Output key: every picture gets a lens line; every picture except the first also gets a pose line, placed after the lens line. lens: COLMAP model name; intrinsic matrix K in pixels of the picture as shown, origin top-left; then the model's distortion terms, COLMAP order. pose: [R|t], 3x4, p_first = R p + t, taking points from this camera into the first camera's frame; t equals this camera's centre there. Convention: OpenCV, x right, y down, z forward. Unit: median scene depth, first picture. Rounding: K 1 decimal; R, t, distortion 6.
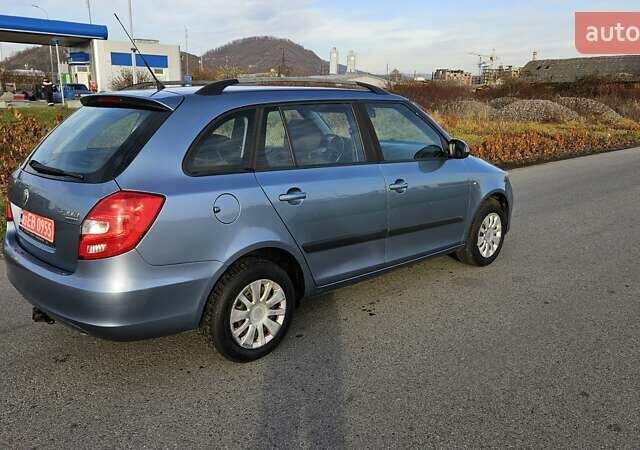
lens RADIAL K [[526.9, 0, 305.8], [0, 526.9, 223.3], [0, 0, 1]] dist [0.051563, -0.029876]
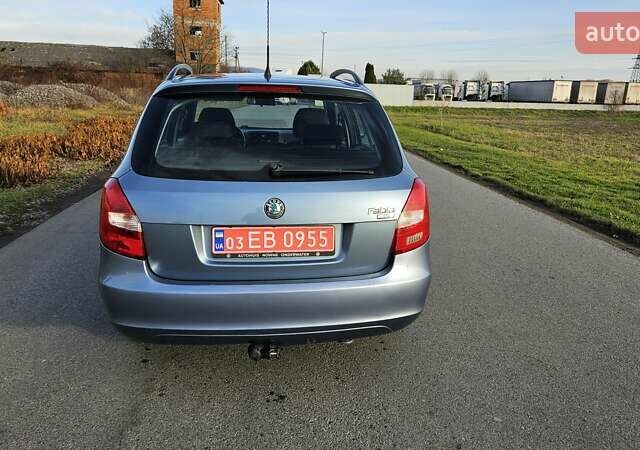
lens RADIAL K [[526.9, 0, 317.3], [0, 526.9, 220.7], [0, 0, 1]] dist [0.051563, -0.029876]
pose [[0.574243, -0.181167, 0.798388, -0.898359], [0.163860, 0.980909, 0.104727, -0.084125], [-0.802119, 0.070685, 0.592967, 0.364673]]
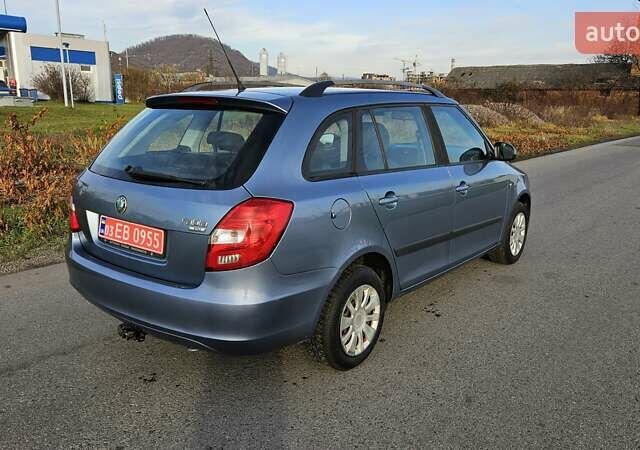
lens RADIAL K [[526.9, 0, 318.2], [0, 526.9, 229.7], [0, 0, 1]] dist [0.051563, -0.029876]
pose [[0.987883, -0.023674, 0.153382, -0.260041], [0.022461, 0.999701, 0.009642, -0.006977], [-0.153565, -0.006080, 0.988120, 0.032456]]
